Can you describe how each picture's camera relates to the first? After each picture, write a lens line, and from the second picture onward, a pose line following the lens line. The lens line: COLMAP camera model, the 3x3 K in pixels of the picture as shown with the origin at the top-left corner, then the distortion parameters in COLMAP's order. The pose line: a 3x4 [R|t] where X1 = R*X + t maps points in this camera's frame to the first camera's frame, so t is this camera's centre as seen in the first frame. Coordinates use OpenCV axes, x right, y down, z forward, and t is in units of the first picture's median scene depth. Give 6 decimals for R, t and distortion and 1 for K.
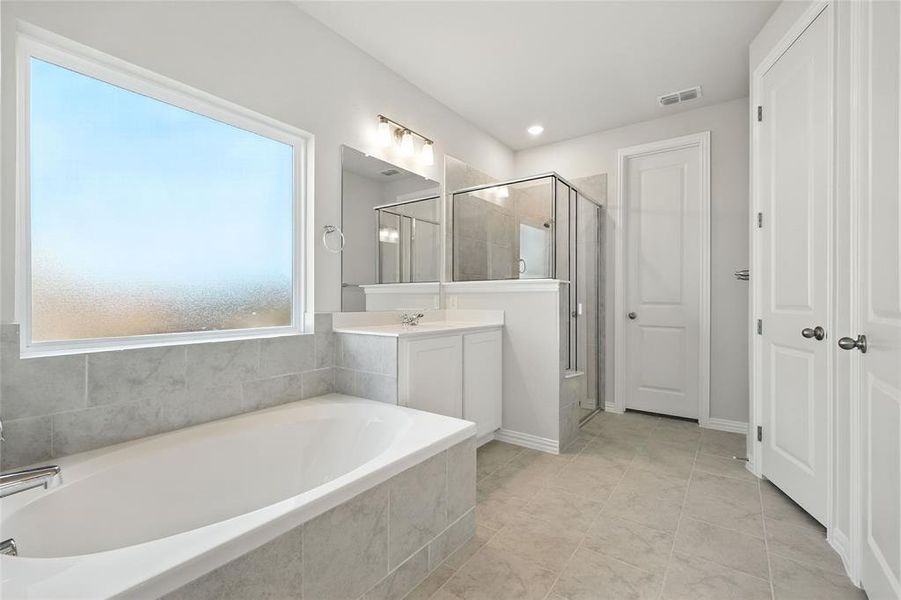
lens RADIAL K [[396.1, 0, 450.0], [0, 396.1, 299.9], [0, 0, 1]] dist [0.000711, 0.000053]
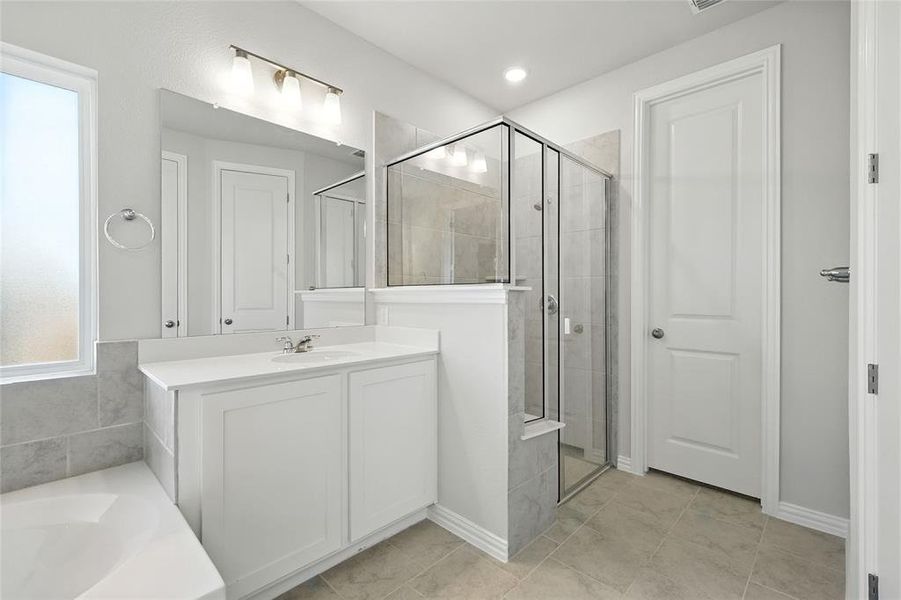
lens RADIAL K [[396.1, 0, 451.0], [0, 396.1, 297.8], [0, 0, 1]] dist [0.000711, 0.000053]
pose [[0.989487, -0.002962, -0.144595, 0.234032], [0.003359, 0.999991, 0.002498, -0.028228], [0.144586, -0.002957, 0.989488, 0.306290]]
